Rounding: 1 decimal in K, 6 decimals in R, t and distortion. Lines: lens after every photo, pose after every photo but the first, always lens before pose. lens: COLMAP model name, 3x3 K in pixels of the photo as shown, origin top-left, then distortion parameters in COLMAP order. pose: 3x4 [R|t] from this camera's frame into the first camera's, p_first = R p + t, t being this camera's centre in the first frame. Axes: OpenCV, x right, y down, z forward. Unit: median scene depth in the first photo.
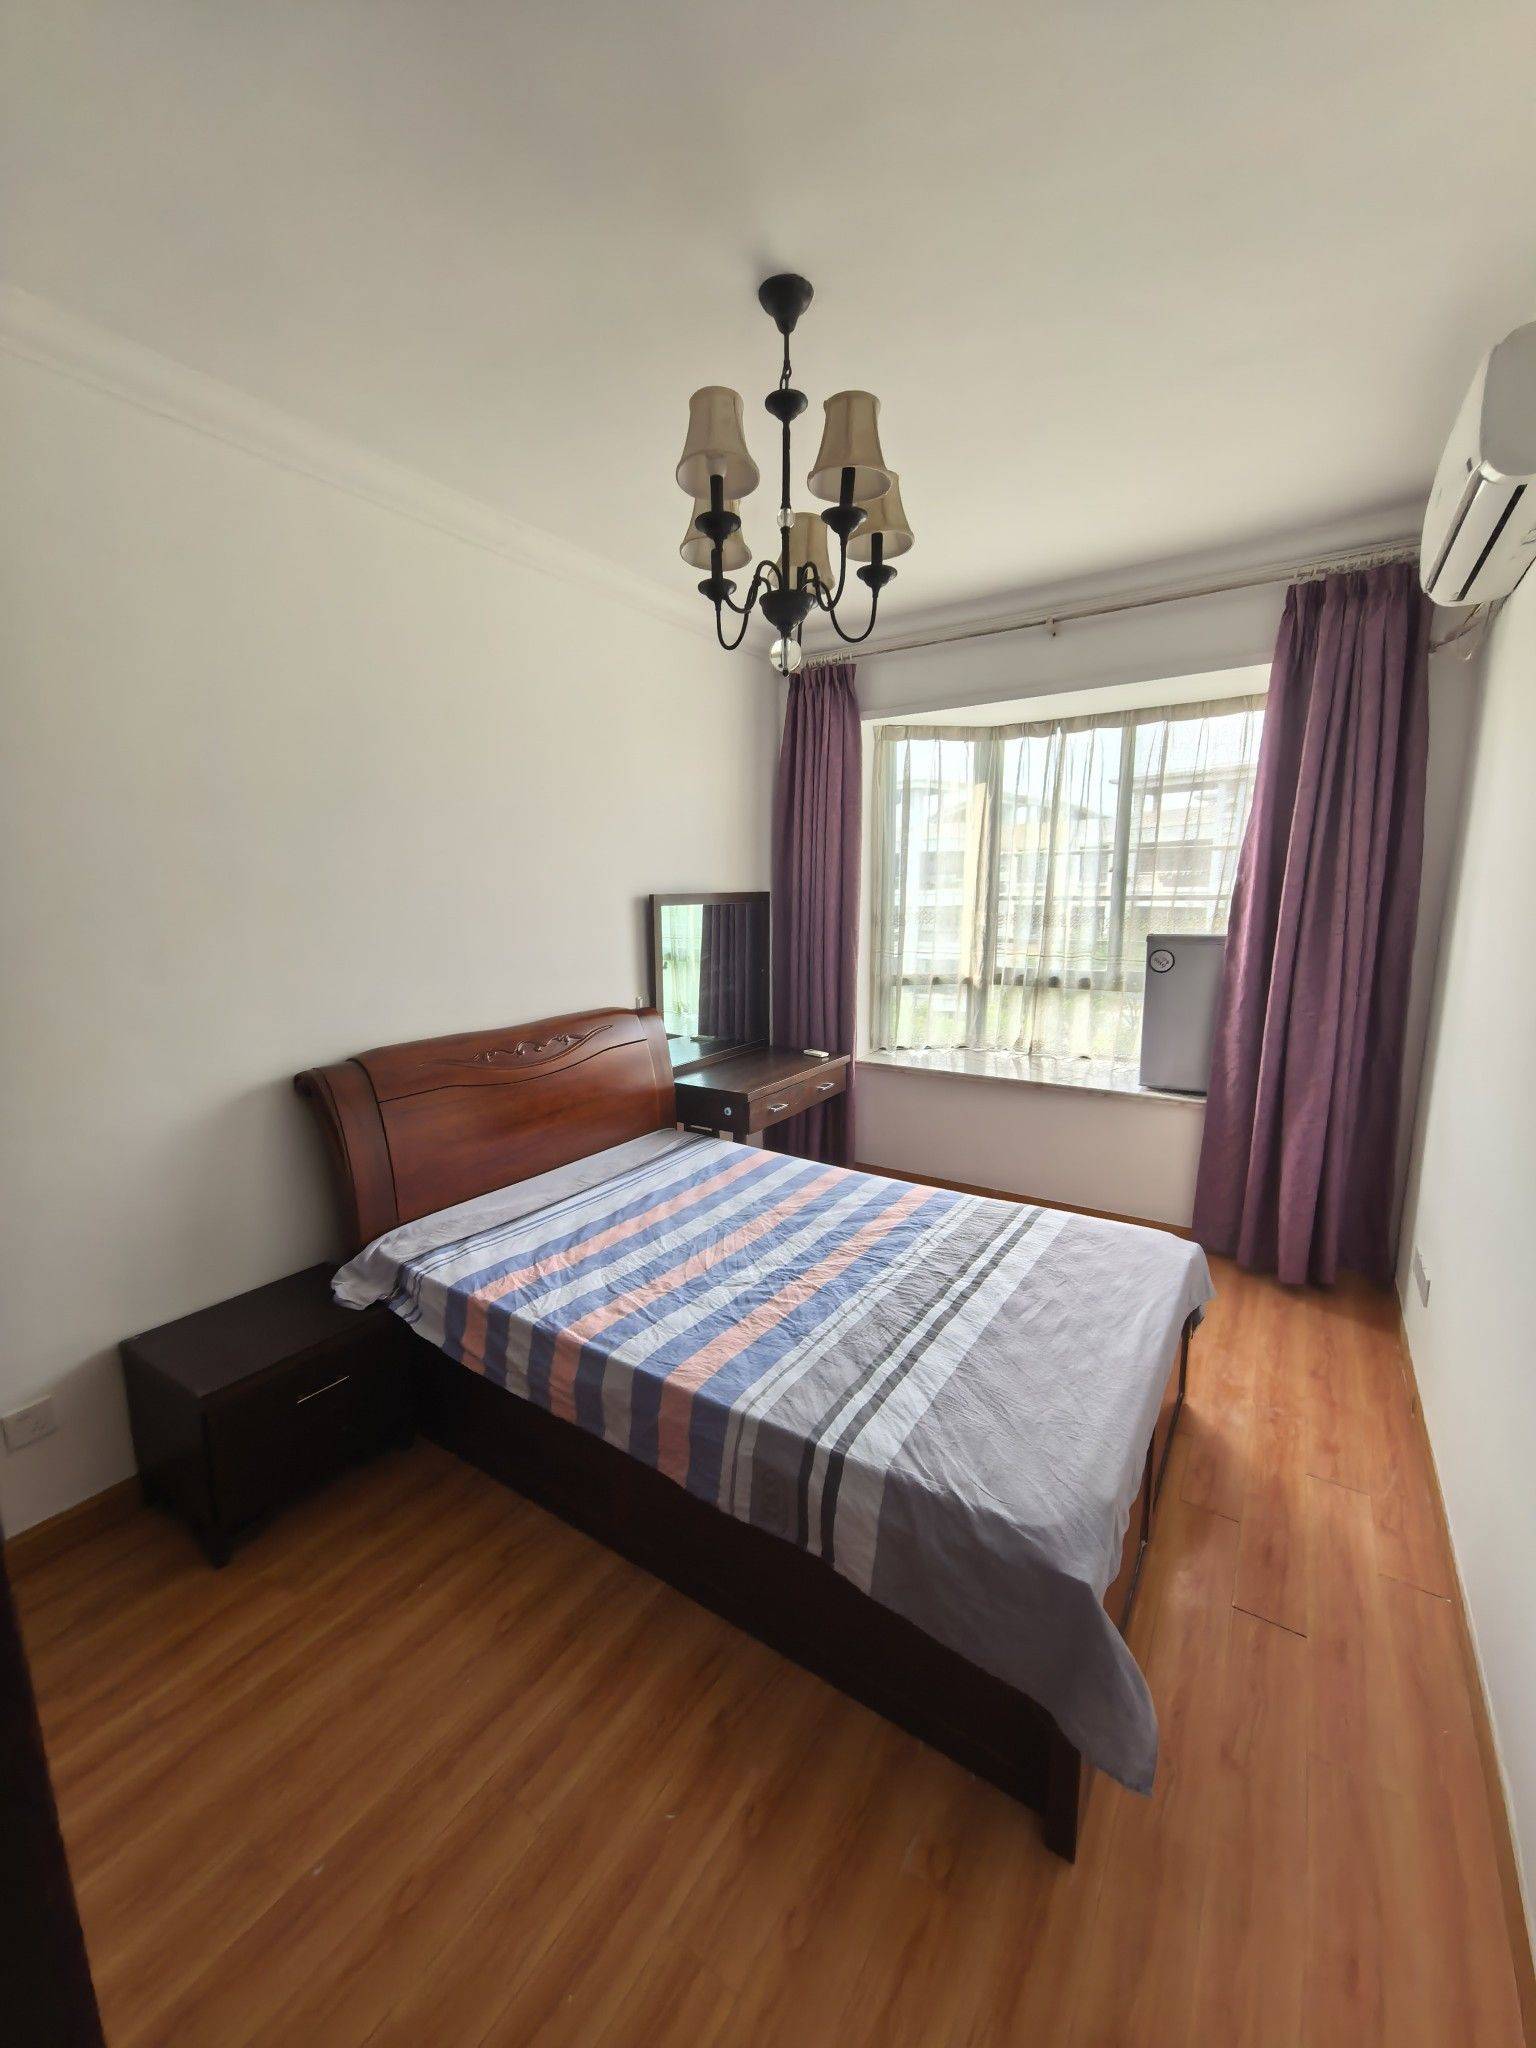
lens RADIAL K [[803.4, 0, 751.9], [0, 803.4, 1039.2], [0, 0, 1]] dist [0.002815, 0.000048]
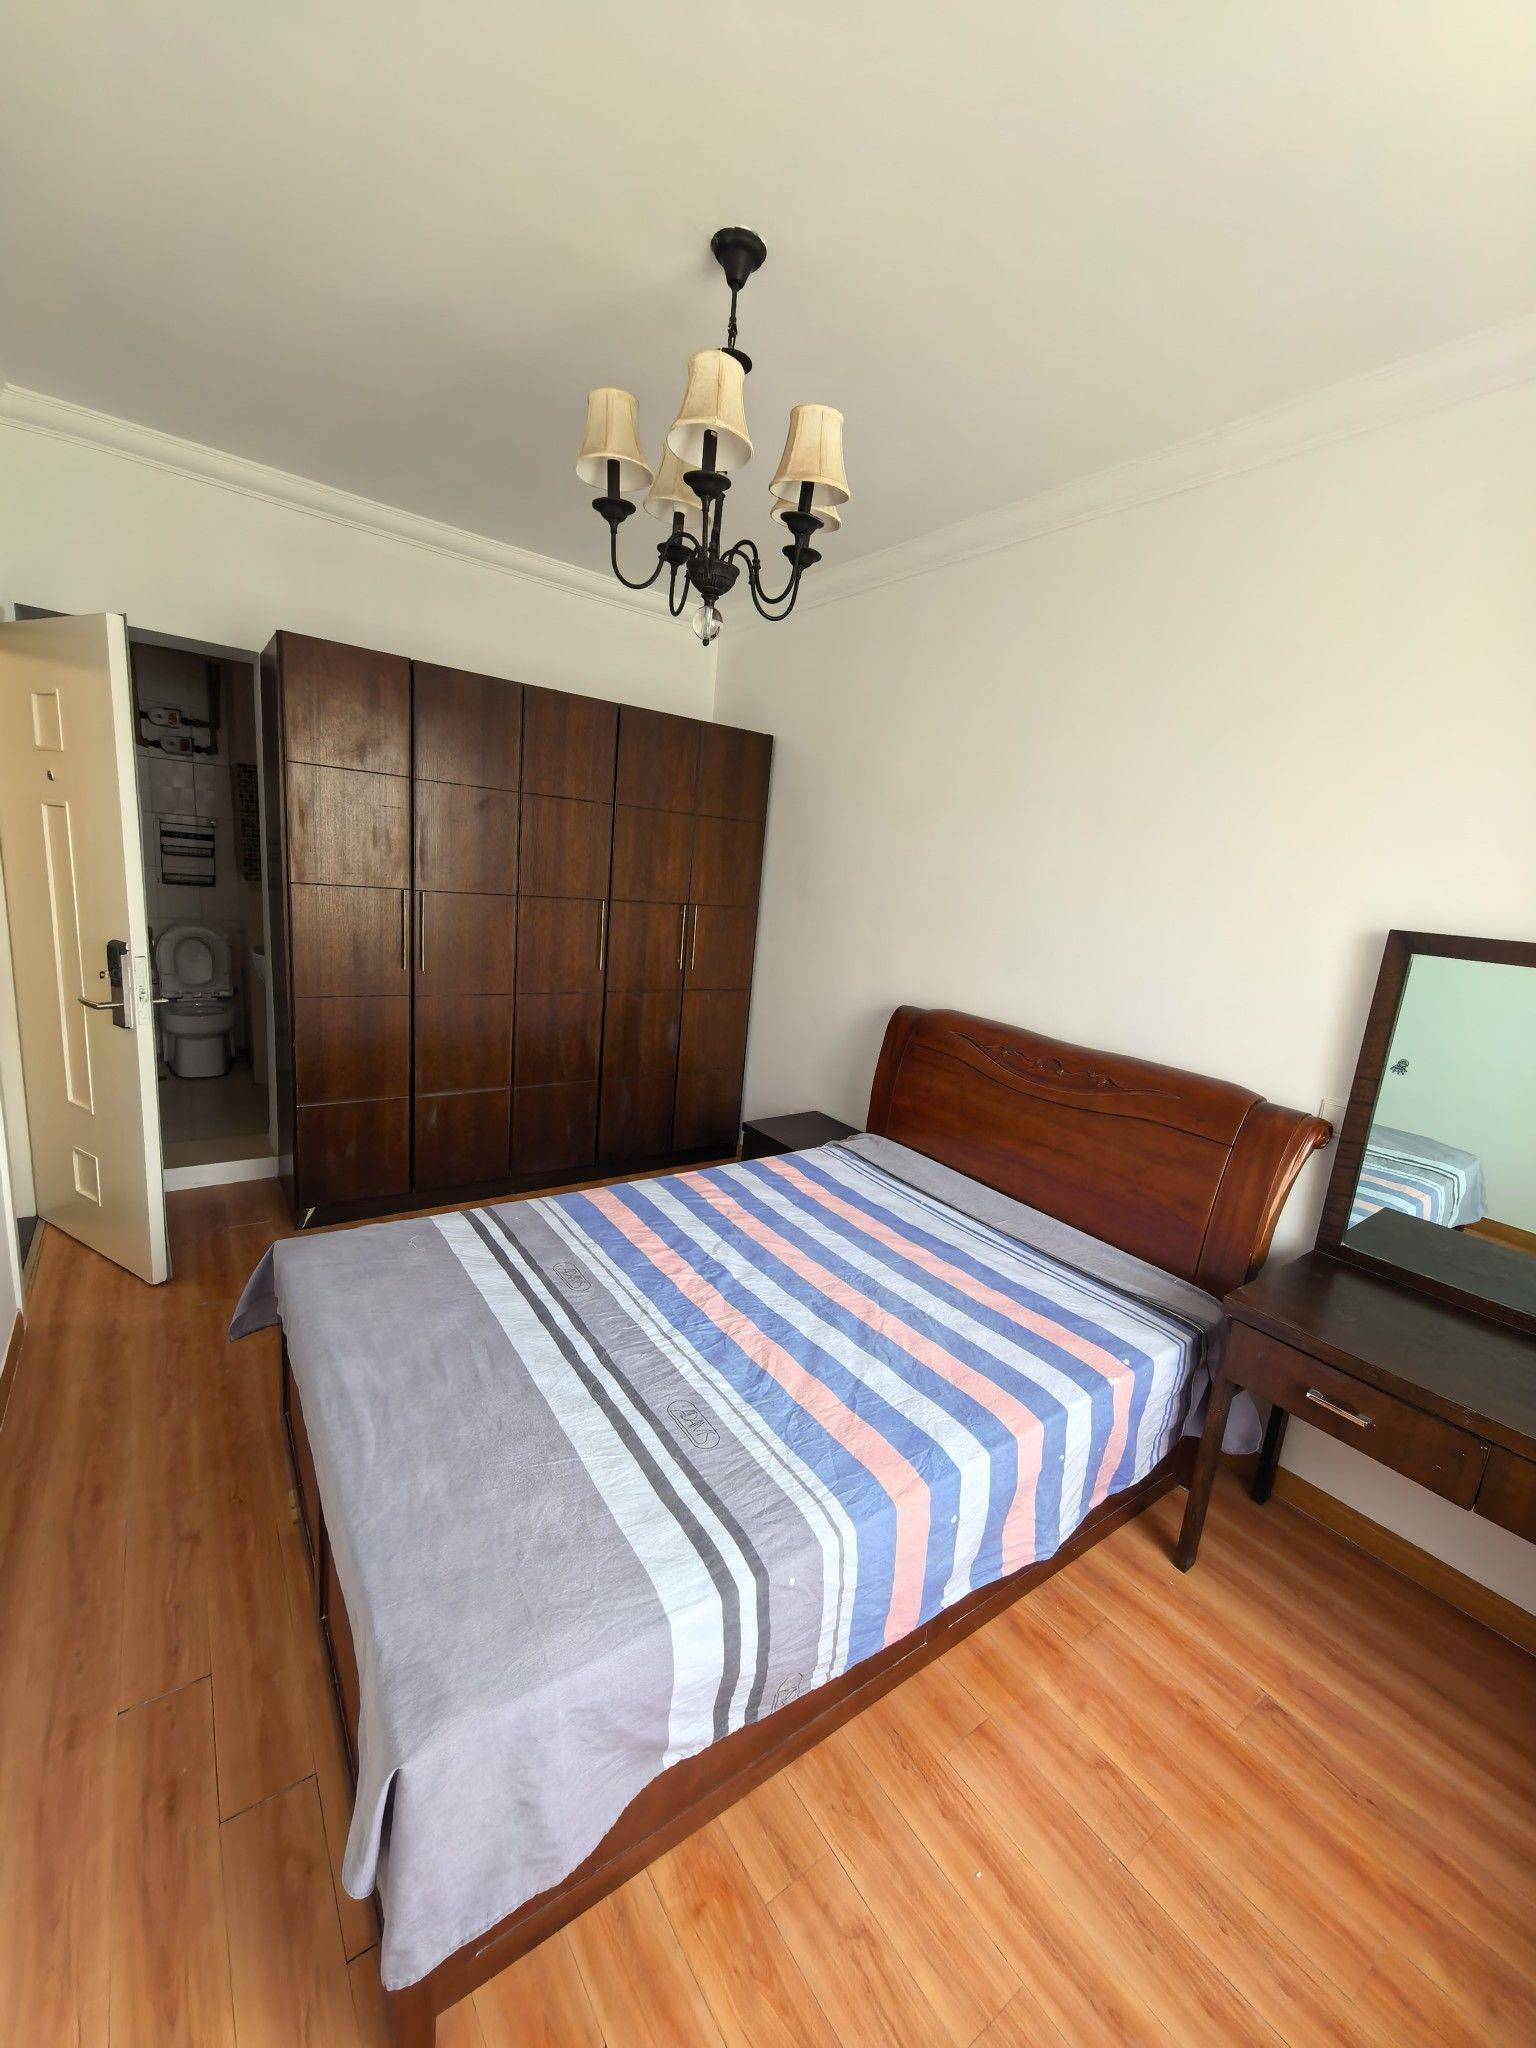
lens RADIAL K [[803.4, 0, 754.7], [0, 803.4, 1007.8], [0, 0, 1]] dist [0.002815, 0.000048]
pose [[-0.346006, 0.146527, -0.926720, 0.792857], [-0.264211, 0.932539, 0.246095, -0.219358], [0.900262, 0.330000, -0.283951, 1.135157]]
